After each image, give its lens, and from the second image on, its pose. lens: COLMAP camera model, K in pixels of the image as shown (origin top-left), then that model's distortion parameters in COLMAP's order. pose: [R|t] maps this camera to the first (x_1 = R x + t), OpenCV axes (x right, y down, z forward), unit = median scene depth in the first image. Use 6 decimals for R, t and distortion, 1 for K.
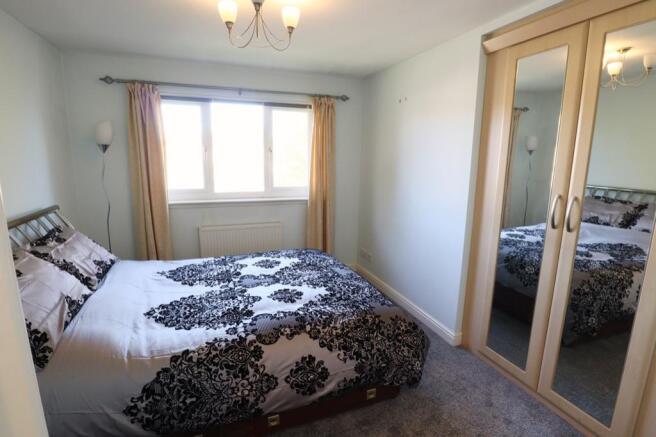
lens RADIAL K [[330.2, 0, 329.3], [0, 330.2, 219.0], [0, 0, 1]] dist [-0.031539, 0.003307]
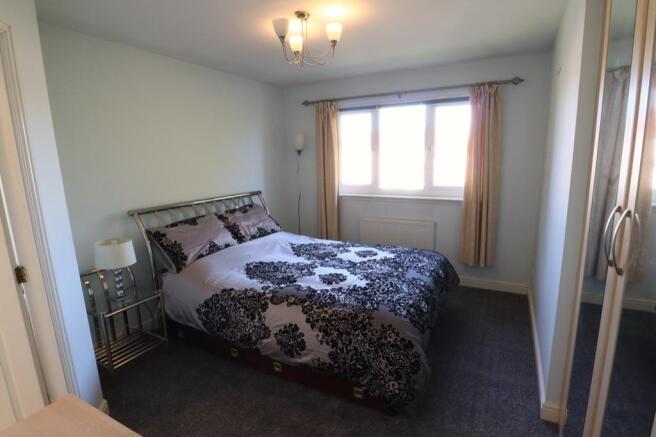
lens RADIAL K [[330.2, 0, 332.7], [0, 330.2, 218.0], [0, 0, 1]] dist [-0.031539, 0.003307]
pose [[0.663202, 0.105470, -0.740972, 0.661030], [-0.107096, 0.993206, 0.045517, -0.024132], [0.740739, 0.049168, 0.669991, 0.223175]]
